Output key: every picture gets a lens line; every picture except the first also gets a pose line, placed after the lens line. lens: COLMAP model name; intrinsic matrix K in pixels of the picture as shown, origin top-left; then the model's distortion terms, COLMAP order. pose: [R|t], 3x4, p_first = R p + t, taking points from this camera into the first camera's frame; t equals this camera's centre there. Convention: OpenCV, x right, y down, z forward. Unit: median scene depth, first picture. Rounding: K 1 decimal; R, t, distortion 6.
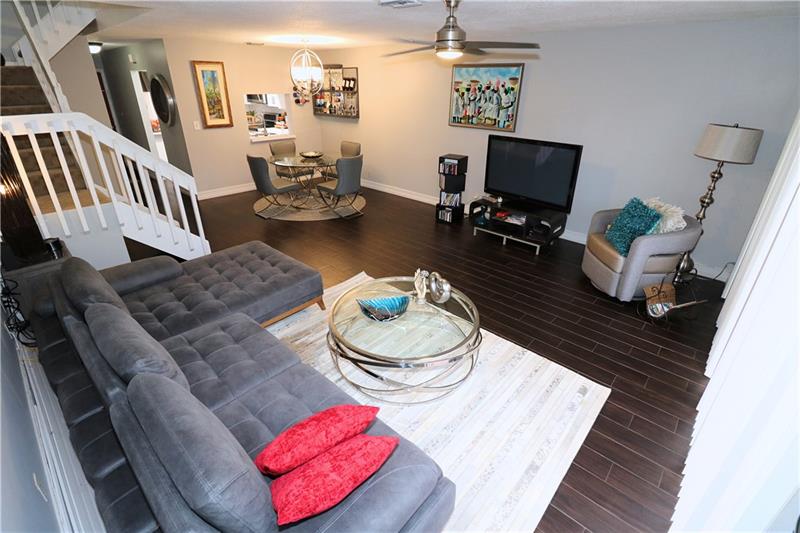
lens RADIAL K [[373.0, 0, 399.9], [0, 373.0, 257.1], [0, 0, 1]] dist [0.009457, -0.019306]
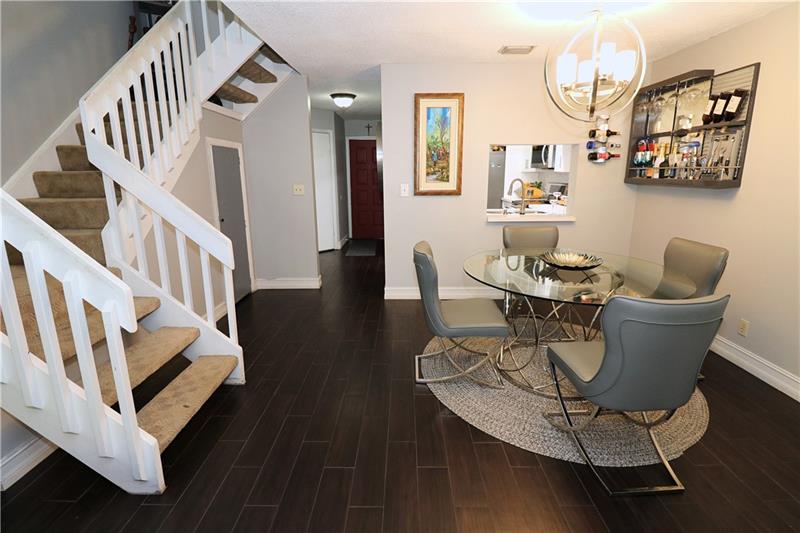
lens RADIAL K [[373.0, 0, 399.9], [0, 373.0, 257.1], [0, 0, 1]] dist [0.009457, -0.019306]
pose [[0.670562, 0.148786, -0.726780, -0.065728], [-0.297563, 0.951363, -0.079783, -0.199590], [0.679560, 0.269762, 0.682221, 0.619747]]
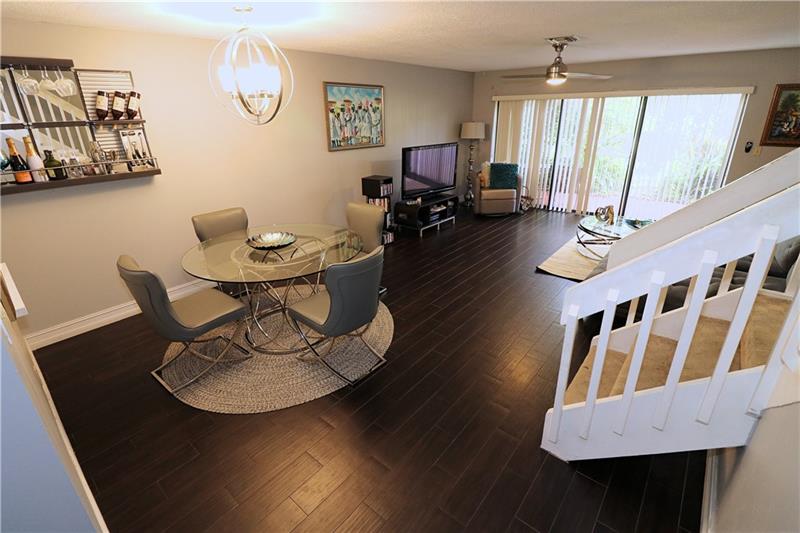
lens RADIAL K [[373.0, 0, 399.9], [0, 373.0, 257.1], [0, 0, 1]] dist [0.009457, -0.019306]
pose [[-0.056663, -0.373138, 0.926044, -0.753446], [0.427864, 0.828967, 0.360202, -0.386221], [-0.902065, 0.416631, 0.112681, 0.848826]]
